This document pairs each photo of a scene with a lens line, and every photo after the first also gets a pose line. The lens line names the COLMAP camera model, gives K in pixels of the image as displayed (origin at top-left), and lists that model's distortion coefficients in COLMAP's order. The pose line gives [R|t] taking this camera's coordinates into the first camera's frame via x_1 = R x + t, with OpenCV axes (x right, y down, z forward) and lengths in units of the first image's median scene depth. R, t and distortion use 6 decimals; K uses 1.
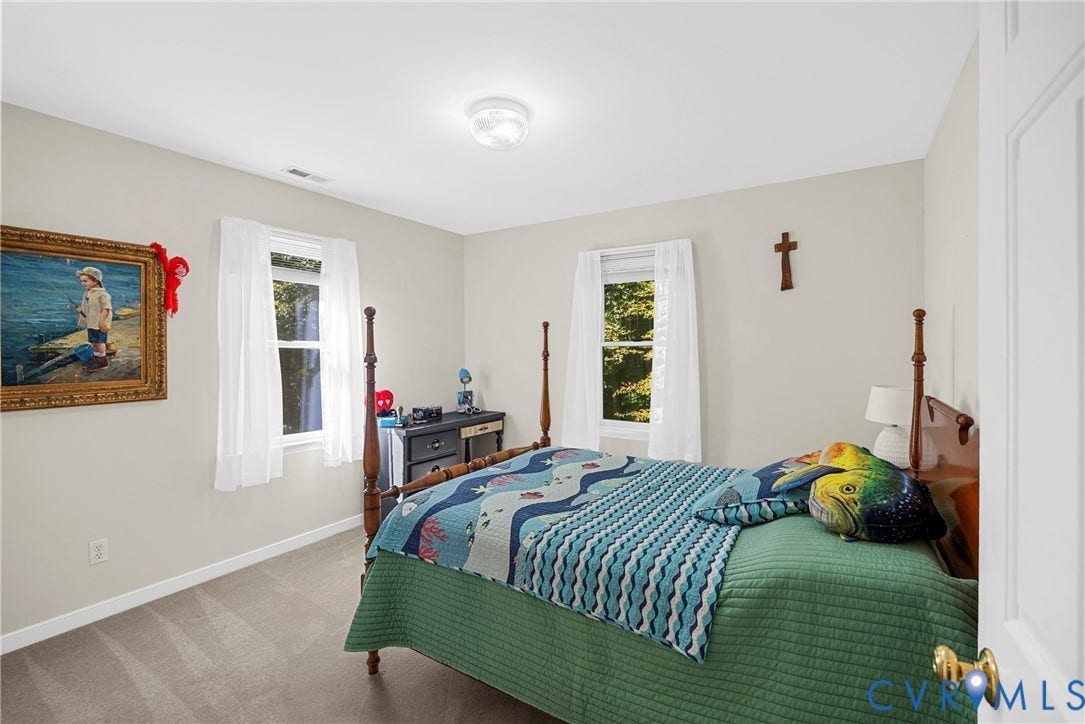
lens RADIAL K [[487.5, 0, 546.2], [0, 487.5, 355.6], [0, 0, 1]] dist [-0.002313, -0.000105]
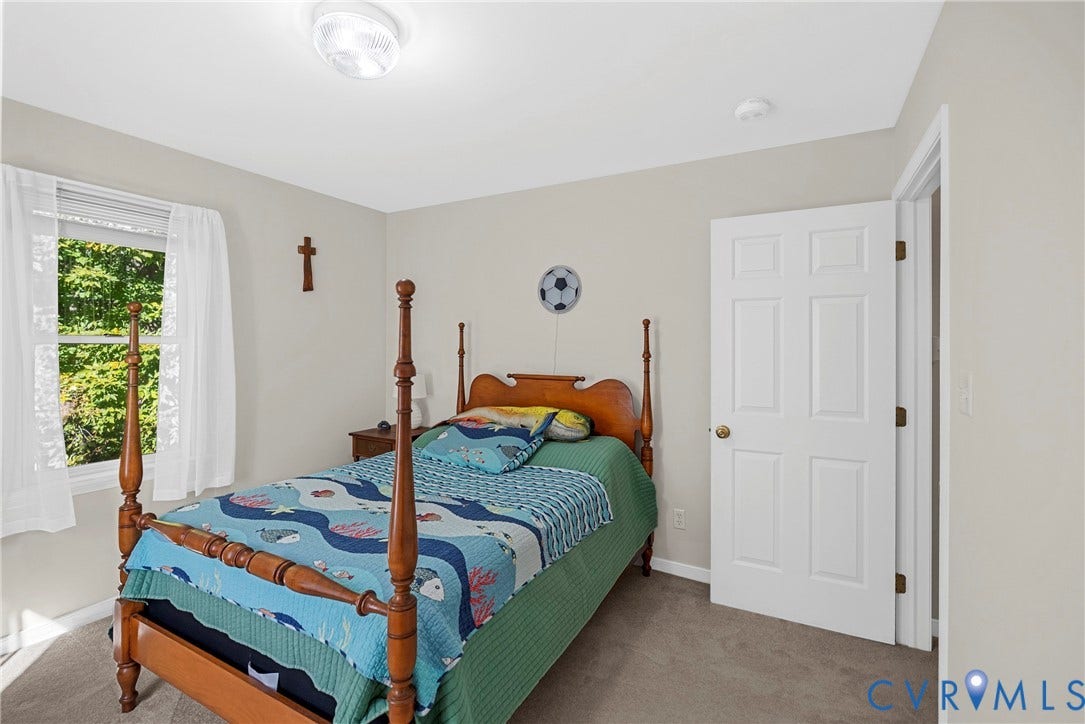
lens RADIAL K [[481.3, 0, 546.1], [0, 481.3, 345.5], [0, 0, 1]] dist [-0.002142, -0.000219]
pose [[-0.053925, -0.005013, 0.998532, -0.590842], [0.012424, 0.999907, 0.005691, -0.015479], [-0.998468, 0.012713, -0.053858, 0.543779]]
